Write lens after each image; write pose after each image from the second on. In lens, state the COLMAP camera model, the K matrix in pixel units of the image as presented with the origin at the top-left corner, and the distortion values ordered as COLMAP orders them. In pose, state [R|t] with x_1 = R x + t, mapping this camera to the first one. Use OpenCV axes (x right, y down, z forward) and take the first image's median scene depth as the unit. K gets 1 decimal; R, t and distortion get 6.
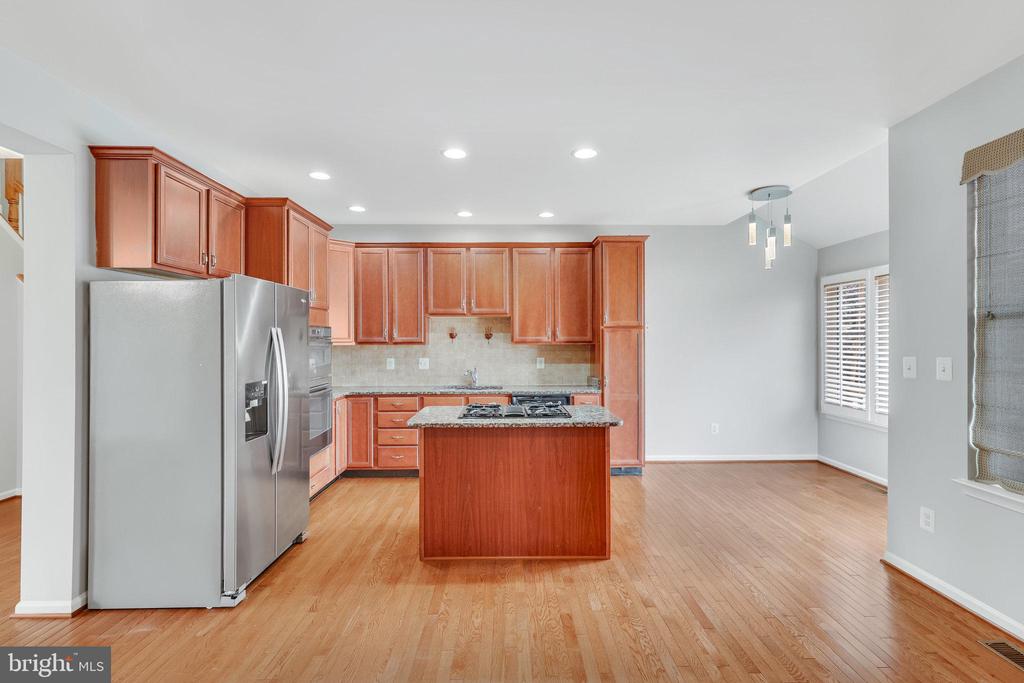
lens RADIAL K [[470.3, 0, 511.0], [0, 470.3, 341.9], [0, 0, 1]] dist [0.003904, -0.001777]
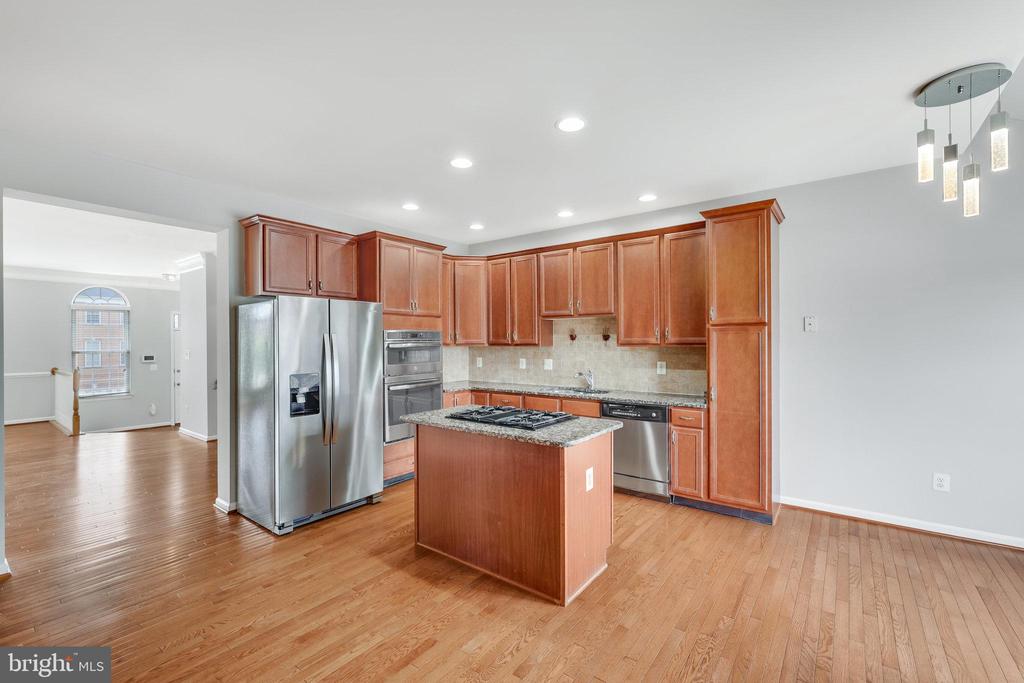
lens RADIAL K [[439.5, 0, 512.3], [0, 439.5, 341.5], [0, 0, 1]] dist [0.001018, -0.000107]
pose [[0.787299, -0.001840, -0.616569, 0.391873], [0.000623, 0.999997, -0.002188, -0.002506], [0.616571, 0.001339, 0.787298, 0.211100]]
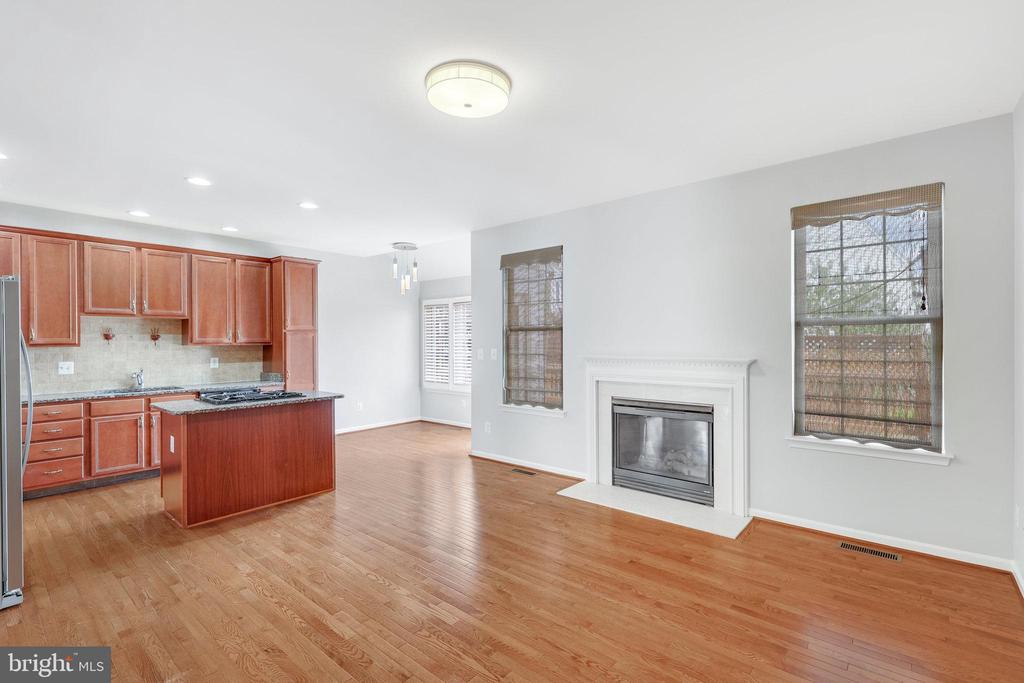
lens RADIAL K [[470.3, 0, 511.1], [0, 470.3, 341.2], [0, 0, 1]] dist [0.003904, -0.001777]
pose [[0.654326, -0.001009, 0.756212, -0.345738], [0.004961, 0.999983, -0.002959, 0.002797], [-0.756196, 0.005688, 0.654320, -0.243932]]
